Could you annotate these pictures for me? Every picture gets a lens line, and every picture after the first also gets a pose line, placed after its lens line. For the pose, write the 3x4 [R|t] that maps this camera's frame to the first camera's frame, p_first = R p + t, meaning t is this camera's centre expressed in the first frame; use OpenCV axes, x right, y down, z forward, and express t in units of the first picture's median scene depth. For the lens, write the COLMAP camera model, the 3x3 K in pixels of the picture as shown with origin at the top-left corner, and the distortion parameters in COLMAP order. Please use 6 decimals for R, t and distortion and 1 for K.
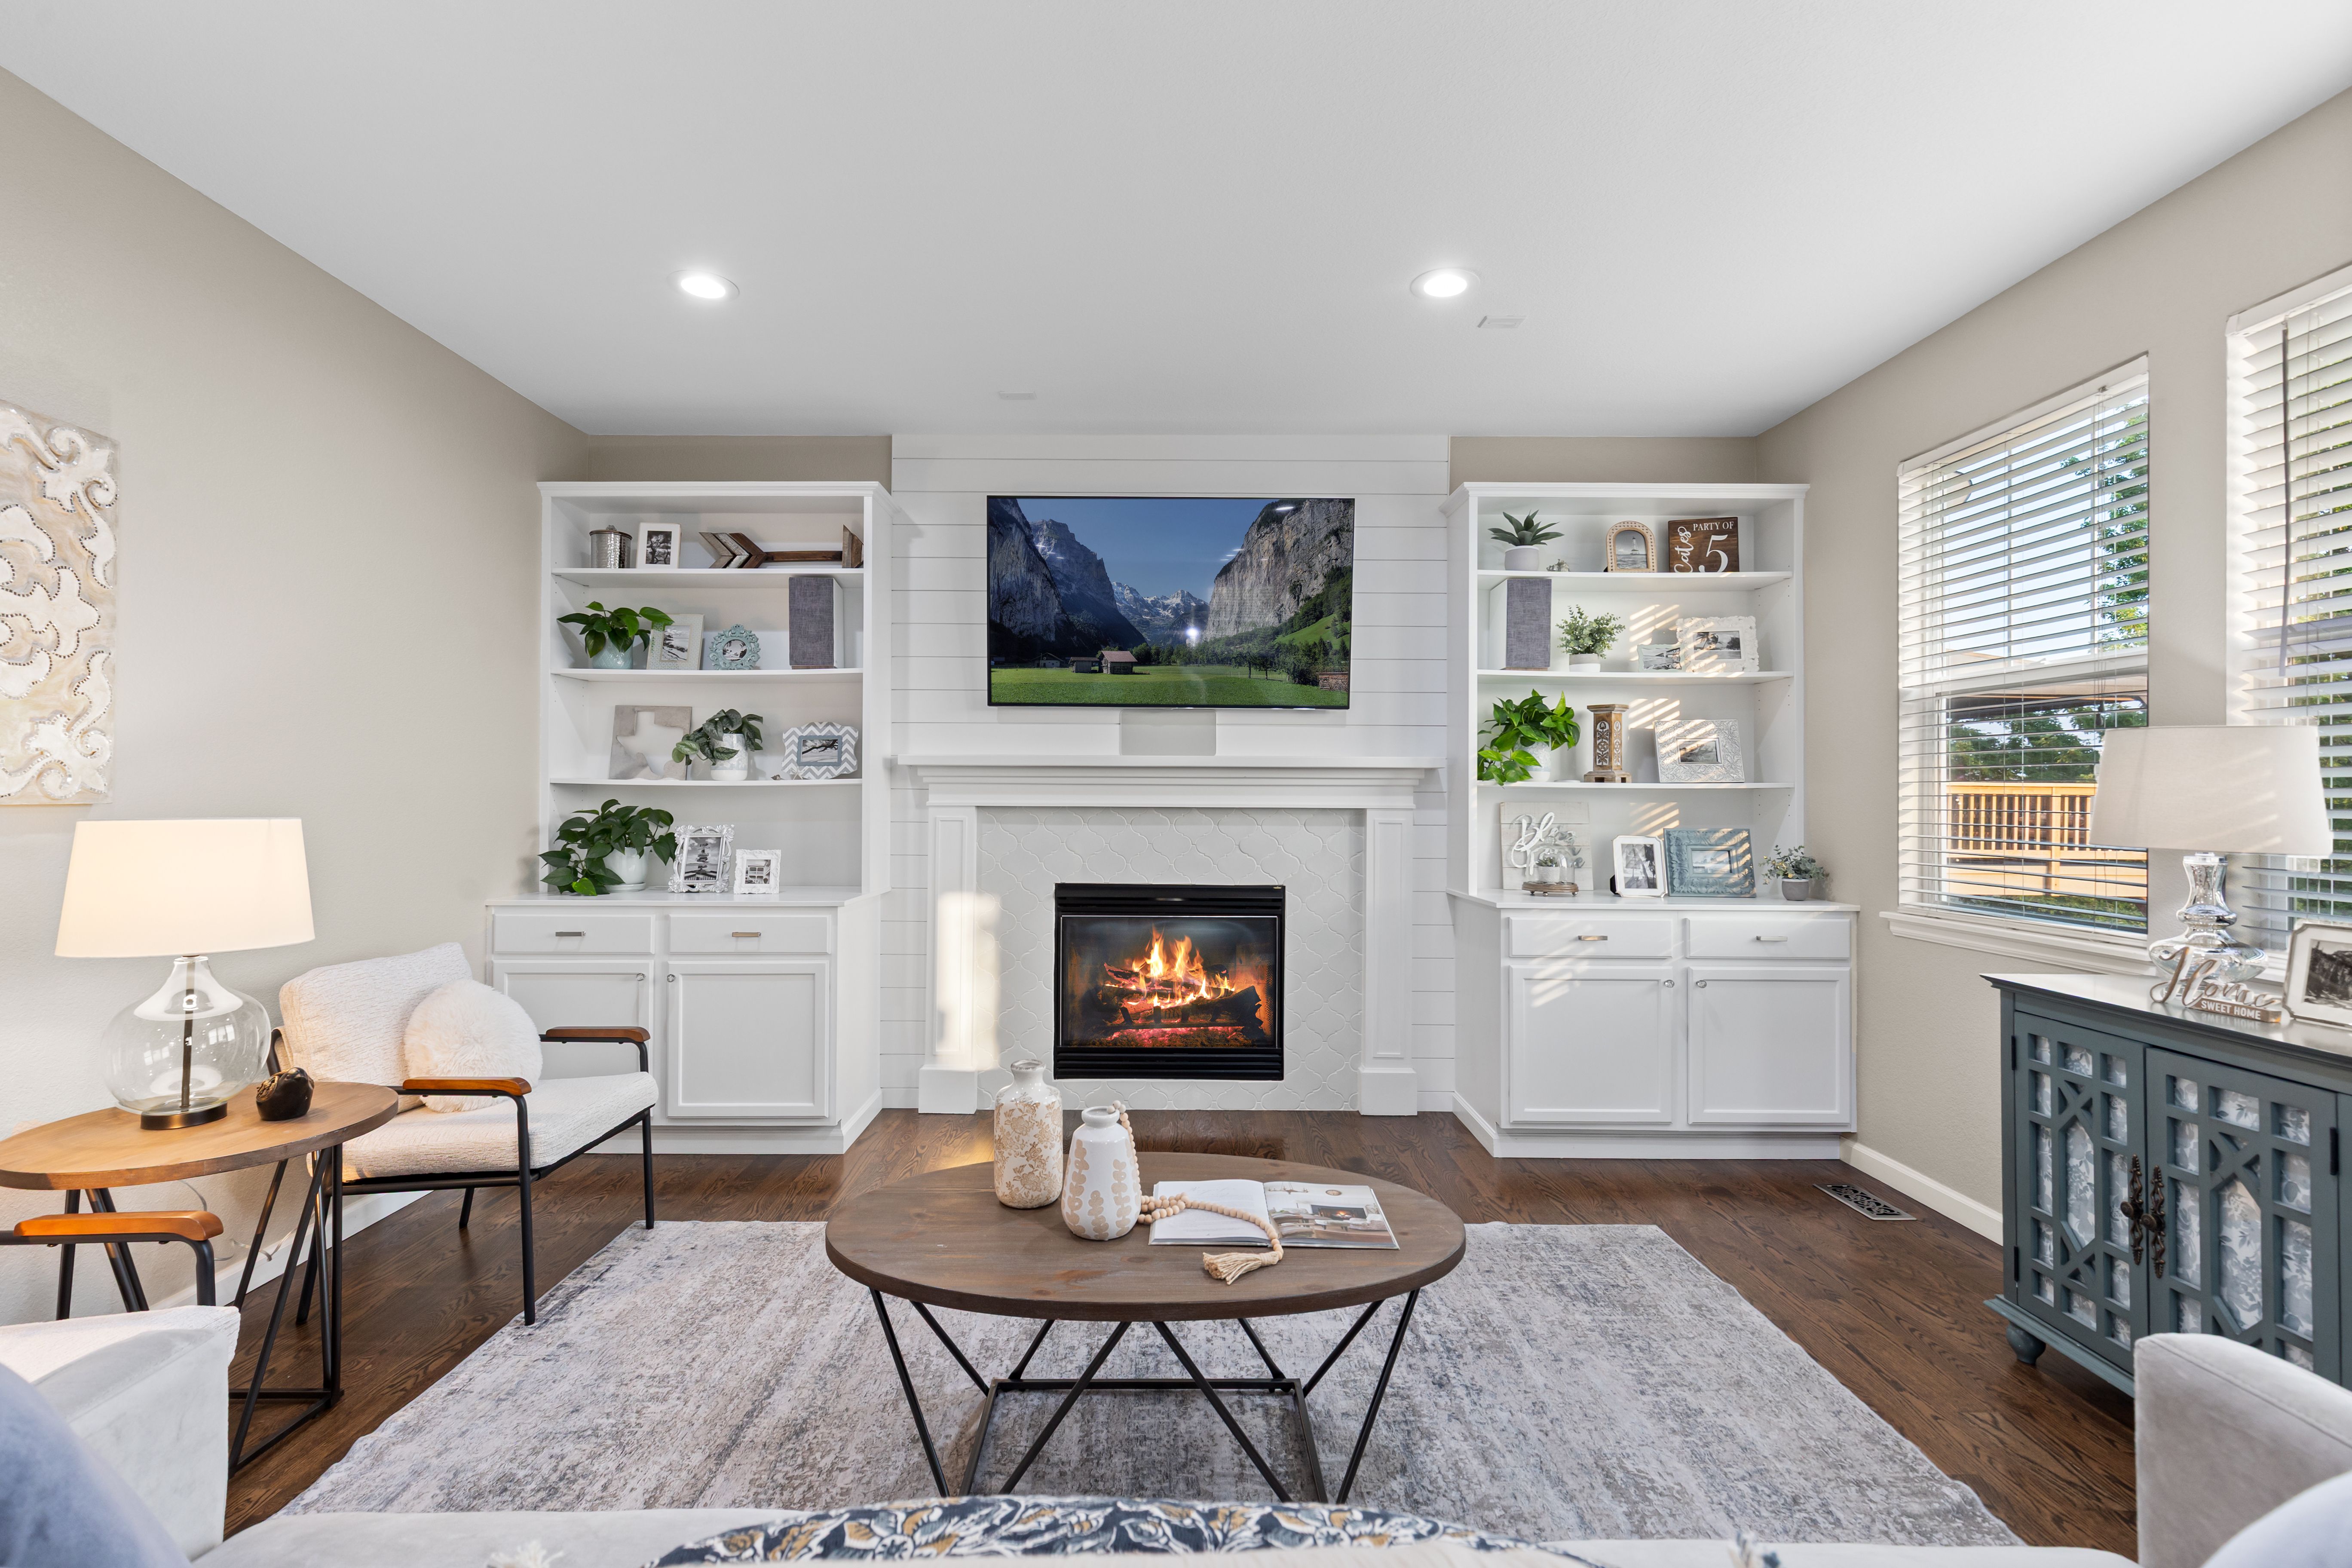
lens RADIAL K [[1076.9, 0, 1155.3], [0, 1076.9, 787.7], [0, 0, 1]] dist [0.004275, 0.000103]
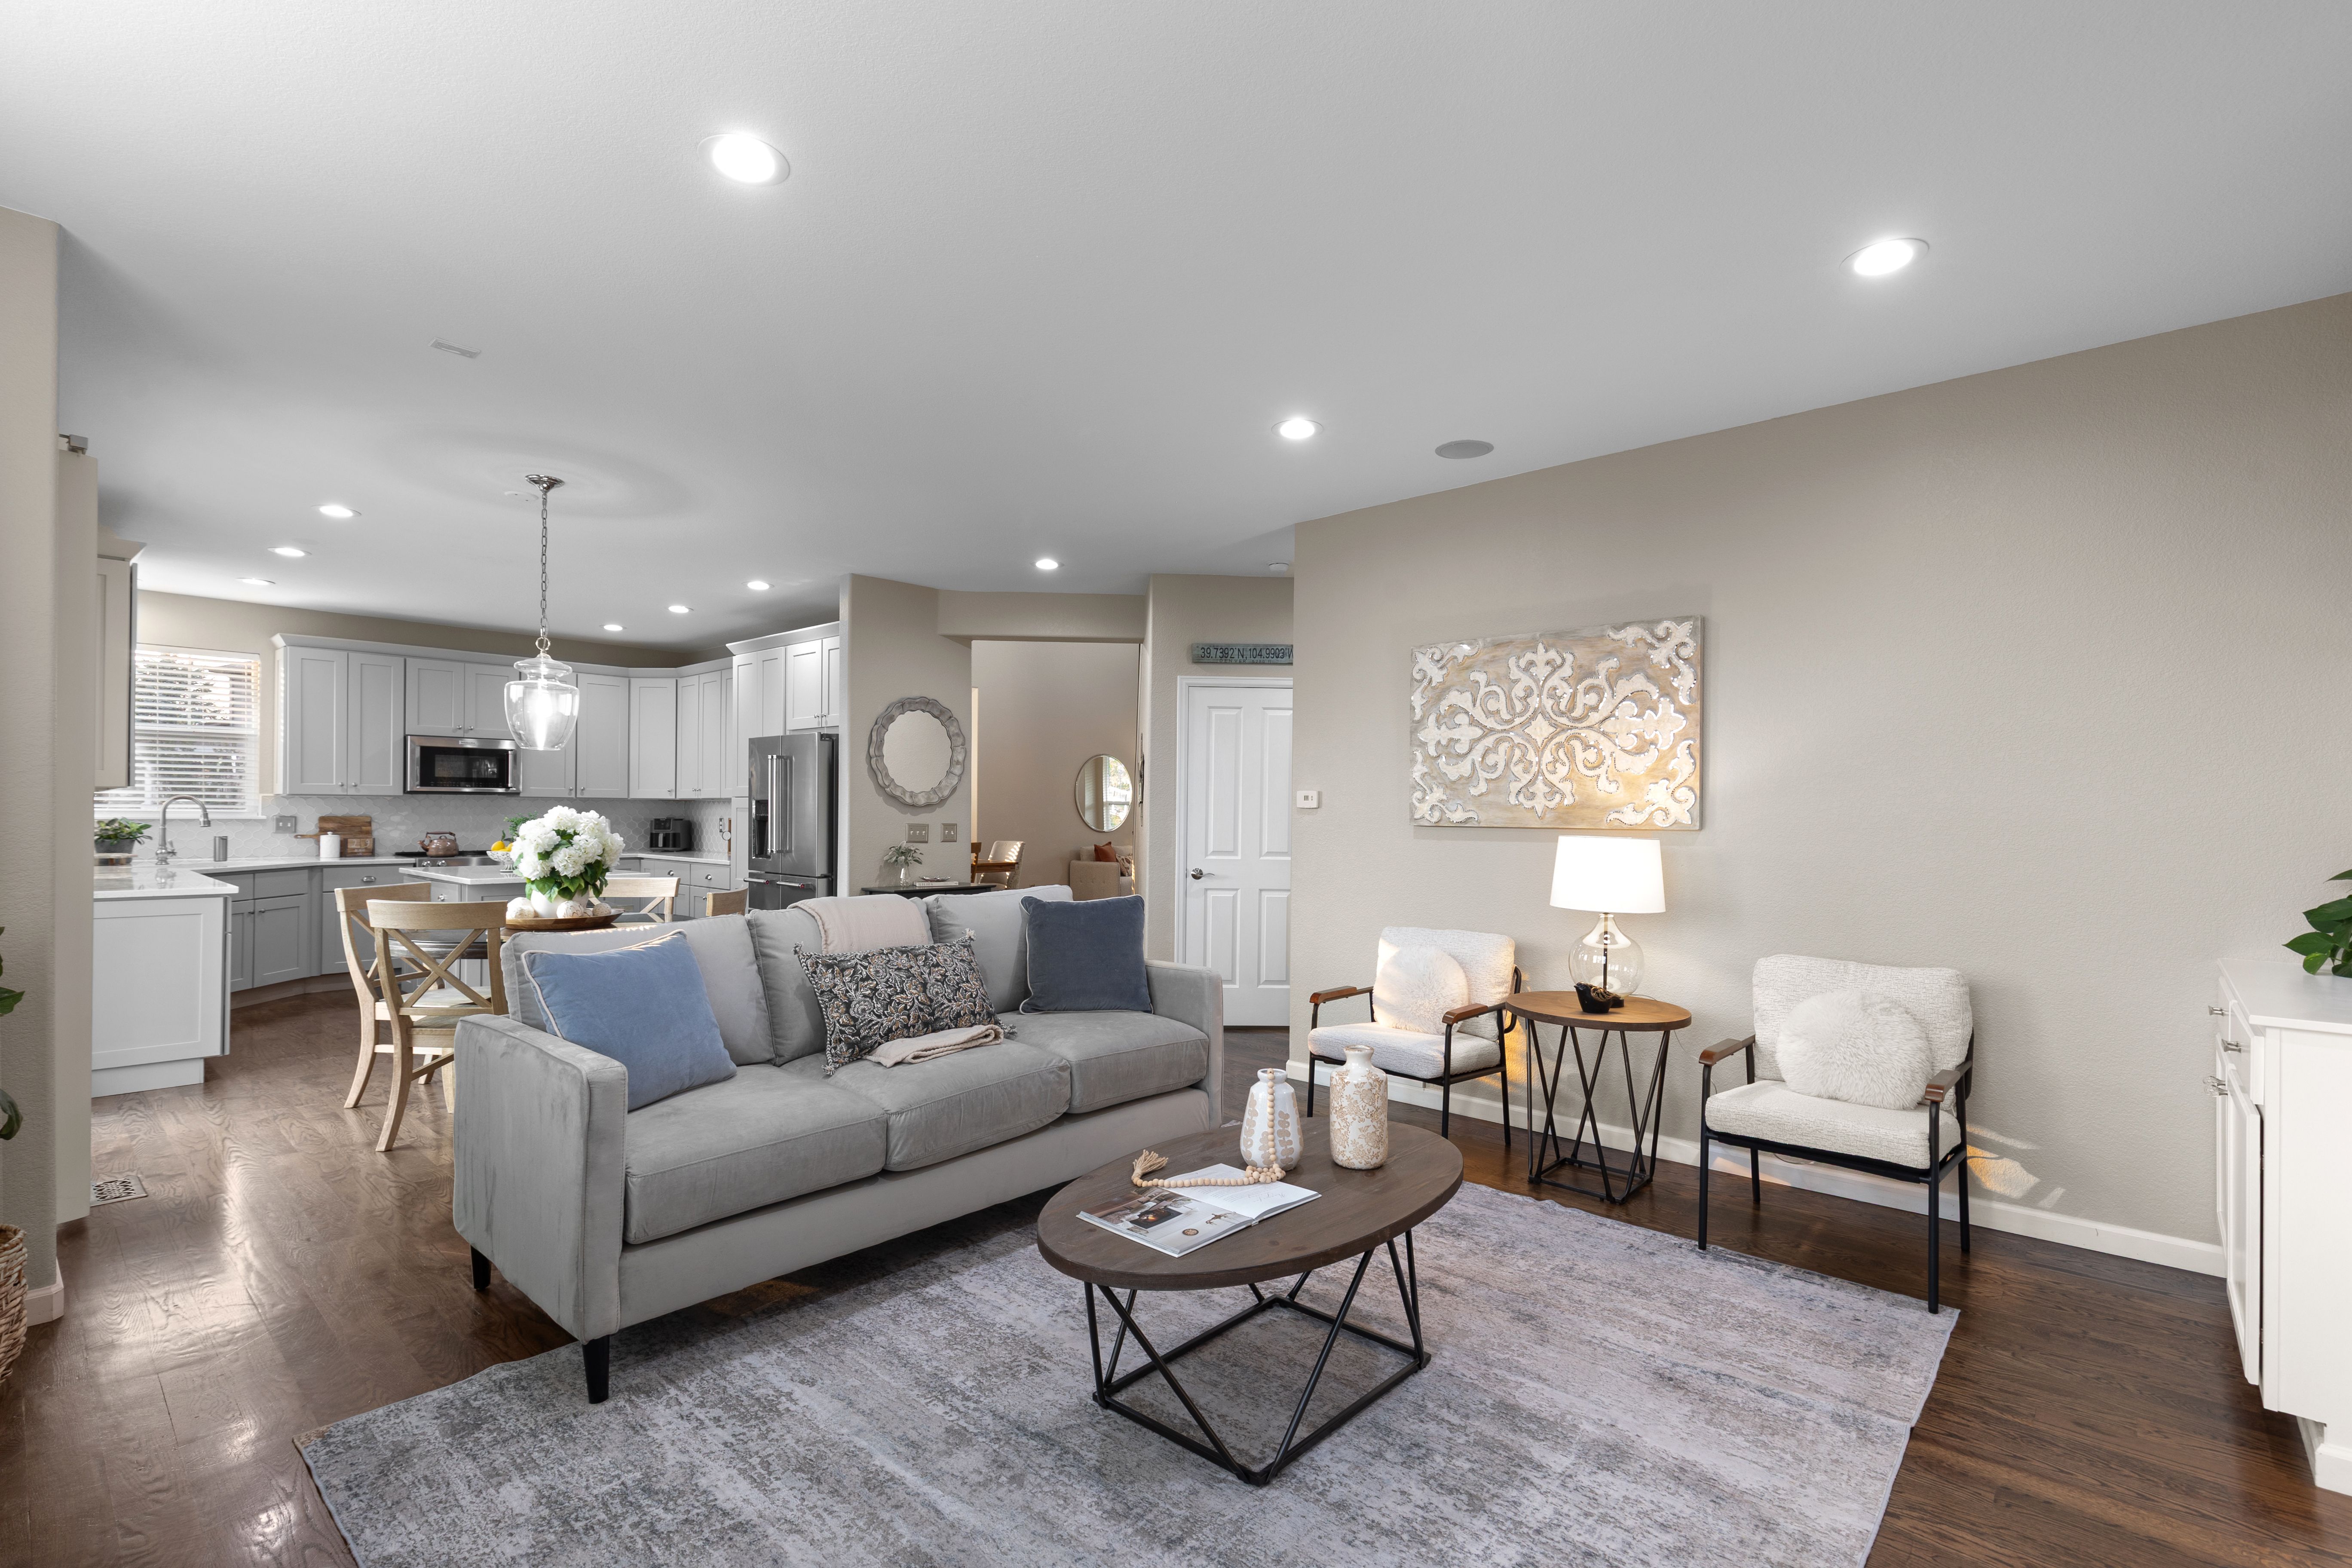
lens RADIAL K [[1064.0, 0, 1169.0], [0, 1064.0, 795.2], [0, 0, 1]] dist [-0.000639, -0.000439]
pose [[-0.677802, -0.022051, -0.734914, 0.469663], [-0.004257, 0.999651, -0.026068, 0.004199], [0.735232, -0.014540, -0.677659, 0.865416]]
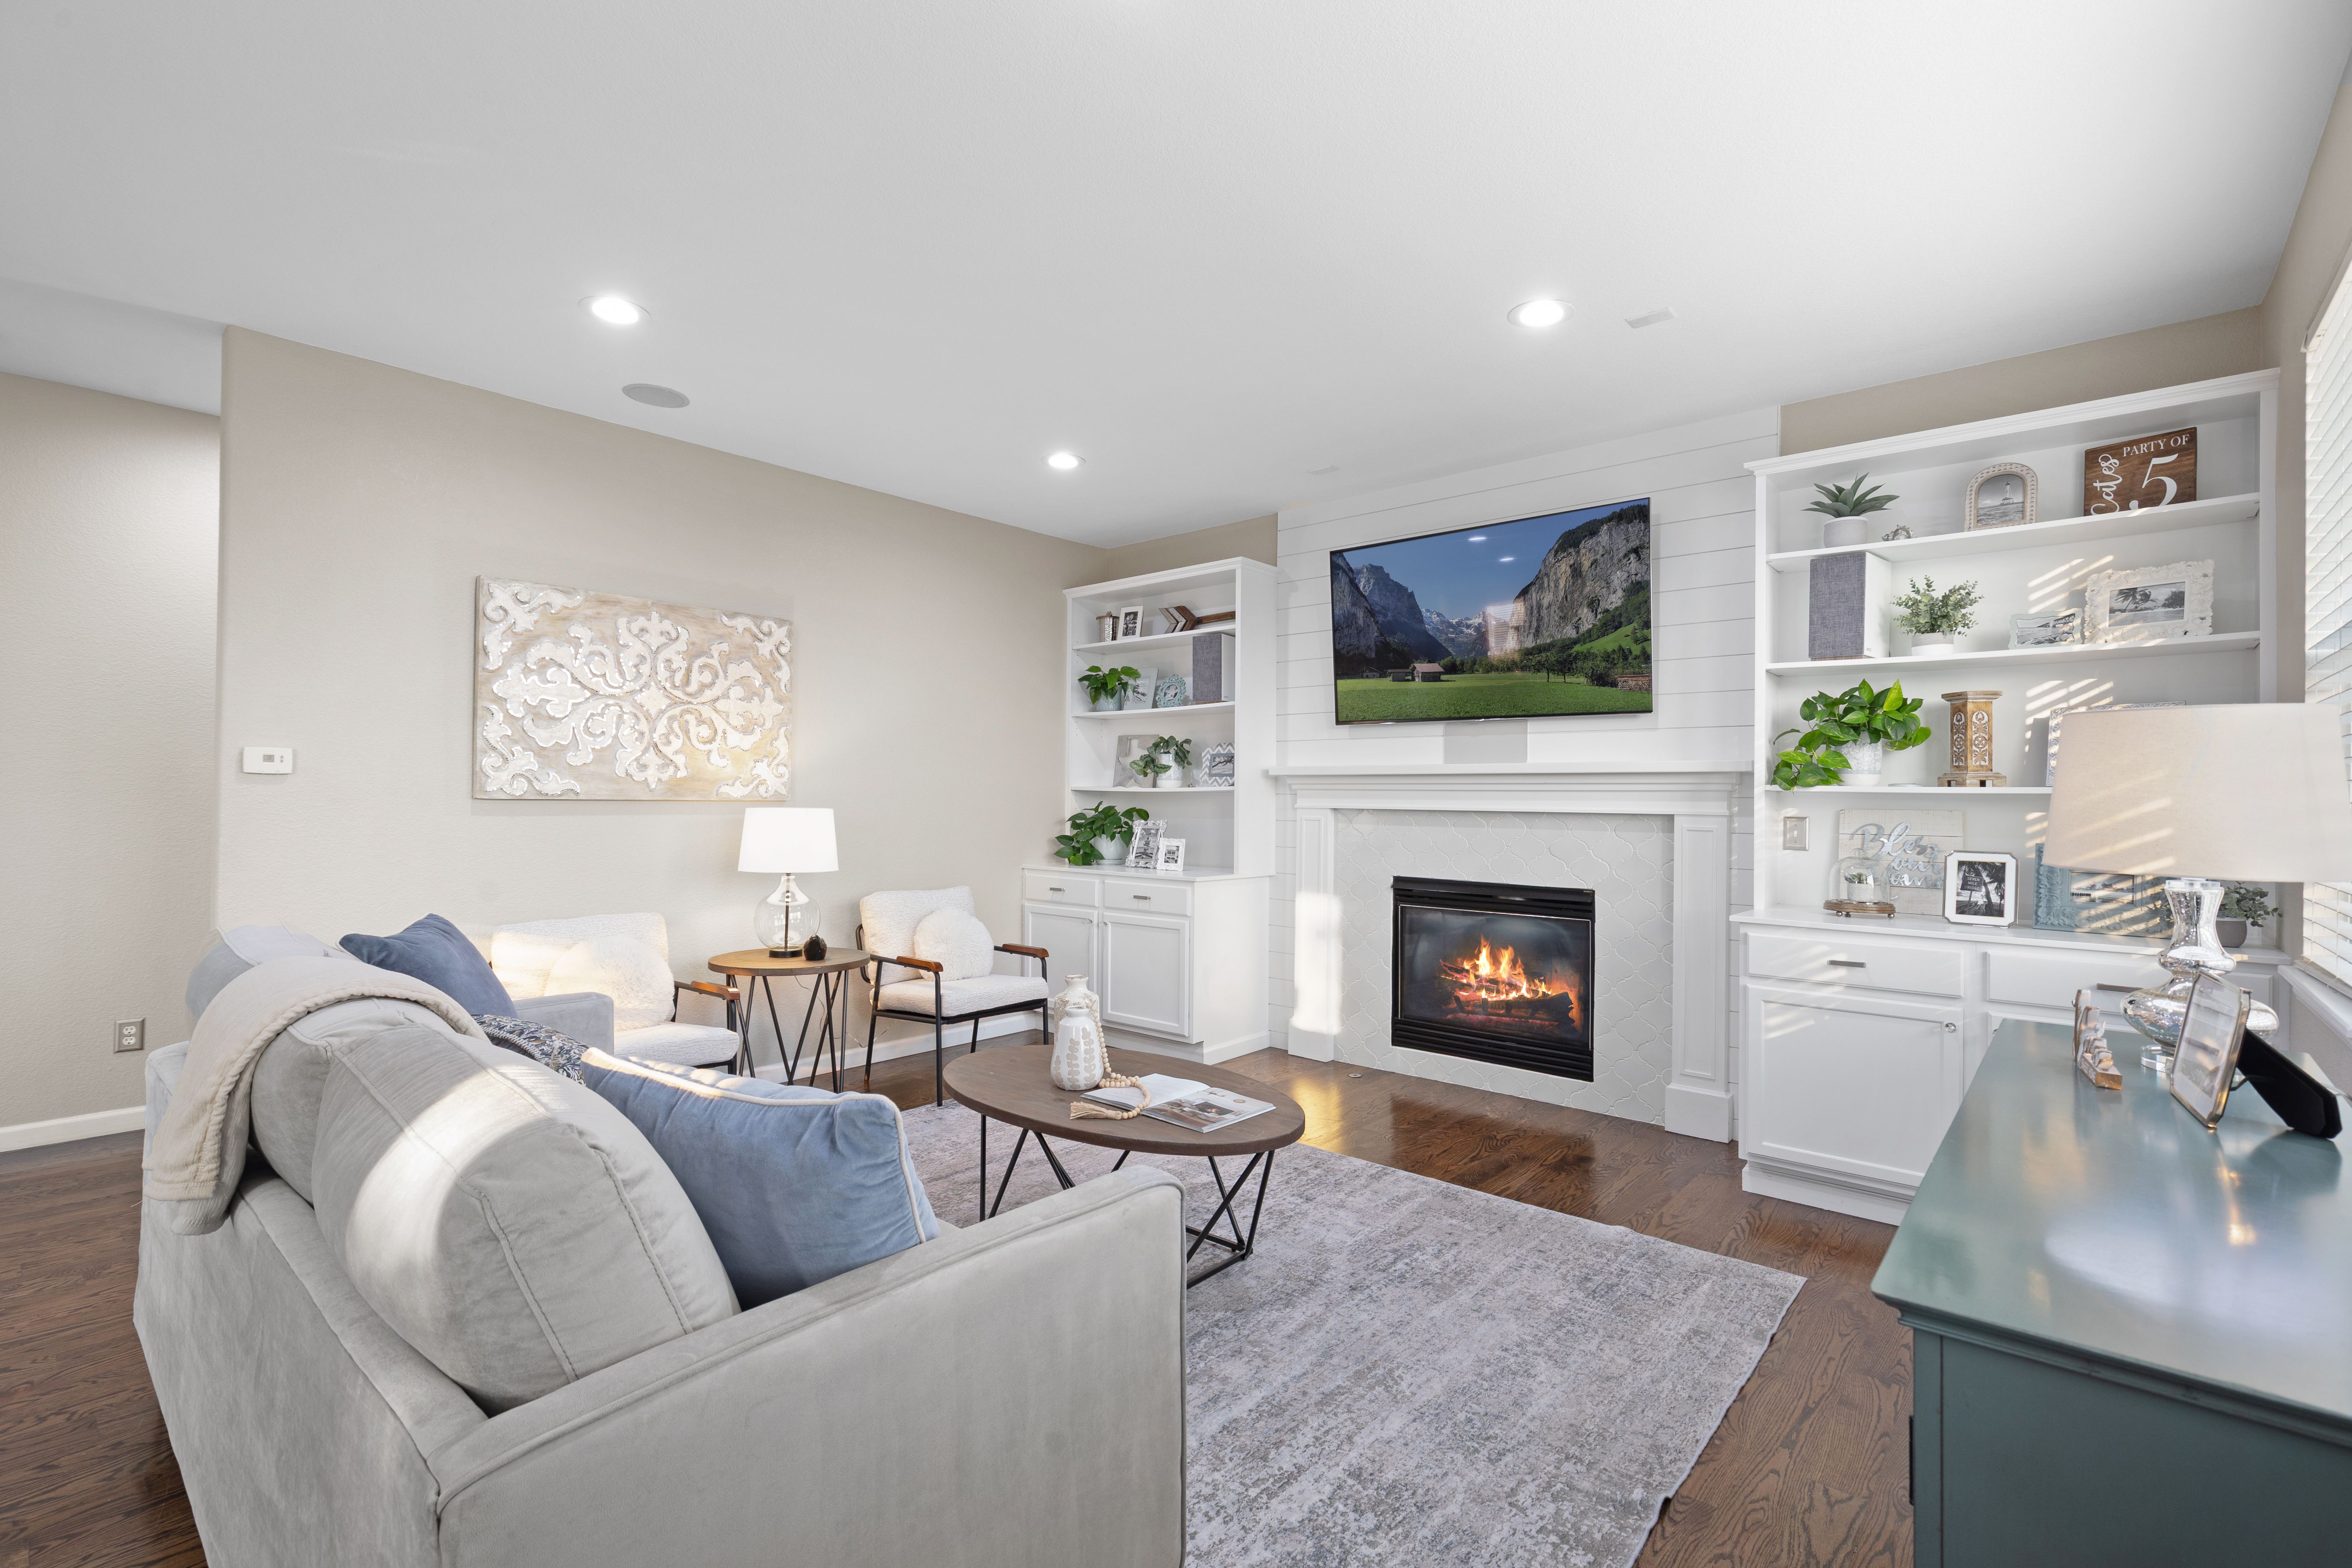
lens RADIAL K [[1064.0, 0, 1169.0], [0, 1064.0, 795.2], [0, 0, 1]] dist [-0.000639, -0.000439]
pose [[0.749391, 0.000819, -0.662127, 0.504868], [-0.000547, 1.000000, 0.000618, 0.001761], [0.662127, -0.000101, 0.749392, -0.013430]]
